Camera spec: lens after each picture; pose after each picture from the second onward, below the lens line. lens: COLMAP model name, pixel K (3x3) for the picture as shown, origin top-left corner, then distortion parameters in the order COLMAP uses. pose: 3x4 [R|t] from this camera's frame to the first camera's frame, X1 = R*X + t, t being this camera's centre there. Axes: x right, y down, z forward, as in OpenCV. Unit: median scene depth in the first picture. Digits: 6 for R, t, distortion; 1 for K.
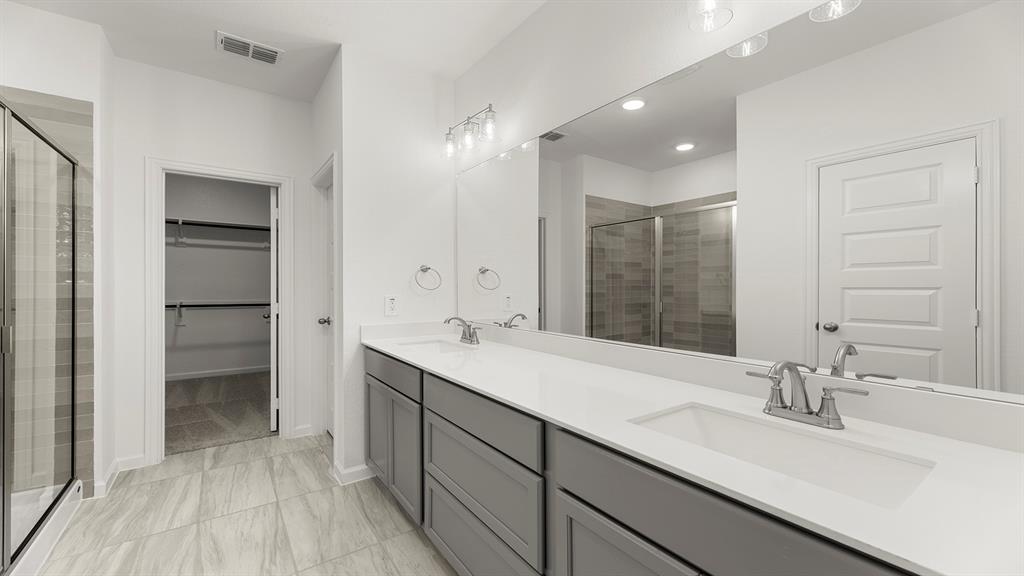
lens RADIAL K [[408.8, 0, 513.4], [0, 408.8, 285.5], [0, 0, 1]] dist [0.000740, -0.000436]
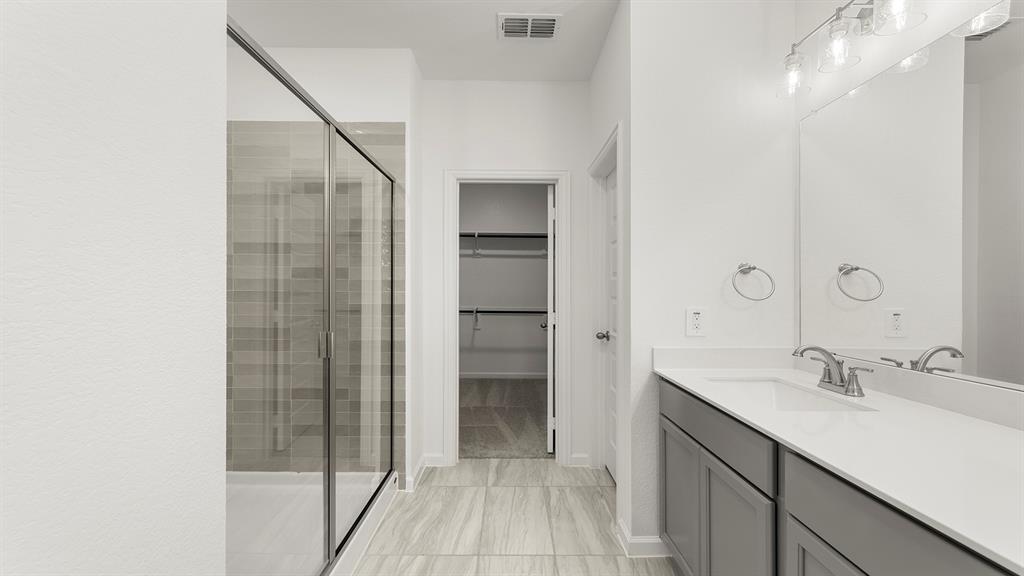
lens RADIAL K [[456.5, 0, 509.0], [0, 456.5, 295.8], [0, 0, 1]] dist [0.005657, 0.000147]
pose [[0.814118, 0.005254, -0.580676, -0.106774], [-0.001769, 0.999977, 0.006569, -0.001291], [0.580697, -0.004321, 0.814109, 0.177087]]
